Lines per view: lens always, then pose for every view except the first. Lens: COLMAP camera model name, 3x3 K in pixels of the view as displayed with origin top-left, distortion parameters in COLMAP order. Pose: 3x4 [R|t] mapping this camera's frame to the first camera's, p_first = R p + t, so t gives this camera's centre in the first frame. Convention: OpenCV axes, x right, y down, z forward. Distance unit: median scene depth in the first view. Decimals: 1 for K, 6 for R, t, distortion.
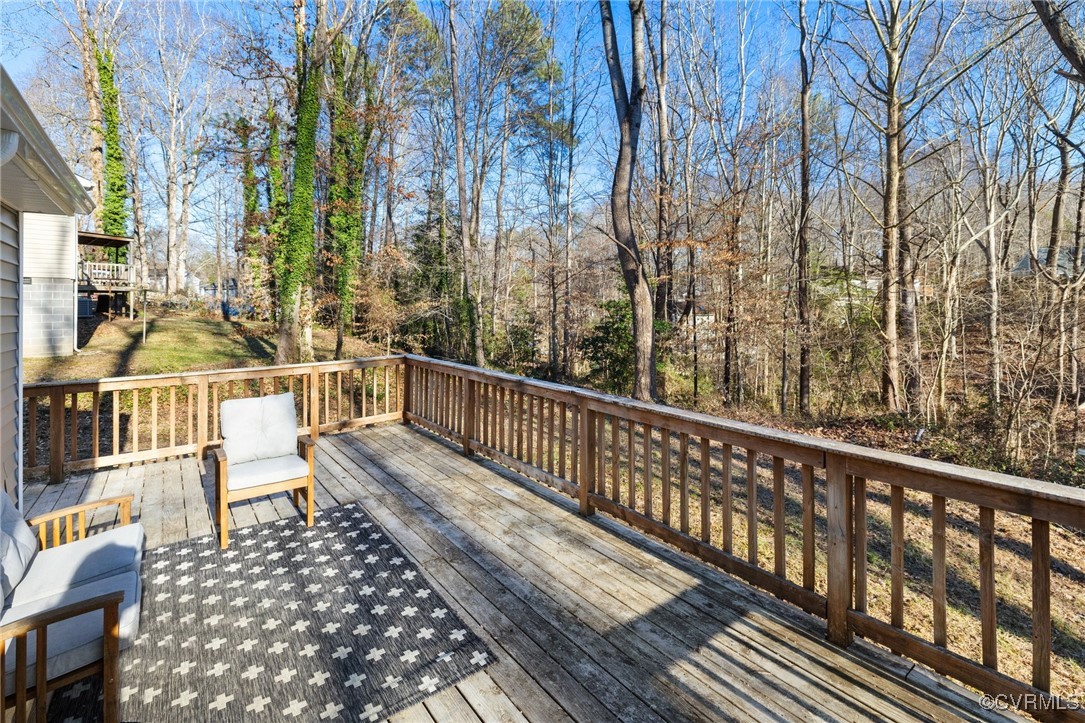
lens RADIAL K [[467.4, 0, 545.3], [0, 467.4, 357.5], [0, 0, 1]] dist [-0.000586, 0.000046]
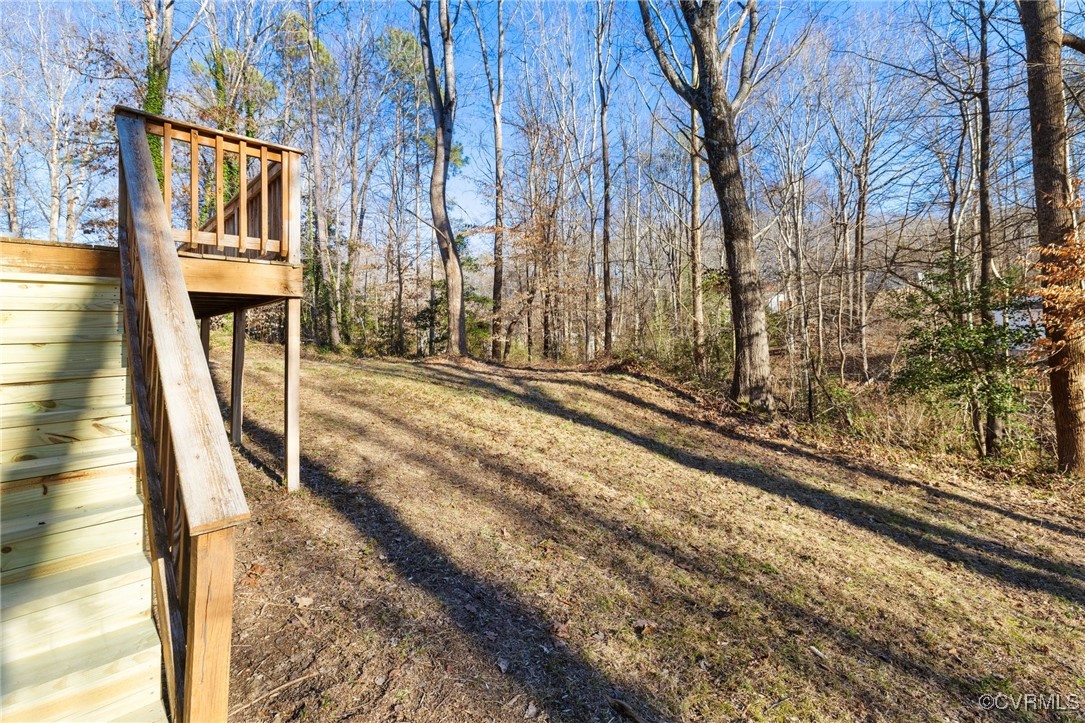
lens RADIAL K [[467.4, 0, 539.9], [0, 467.4, 365.2], [0, 0, 1]] dist [-0.000586, 0.000046]
pose [[0.992496, -0.023291, 0.120038, 0.269594], [0.028783, 0.998607, -0.044224, 0.169100], [-0.118841, 0.047347, 0.991784, -0.196787]]
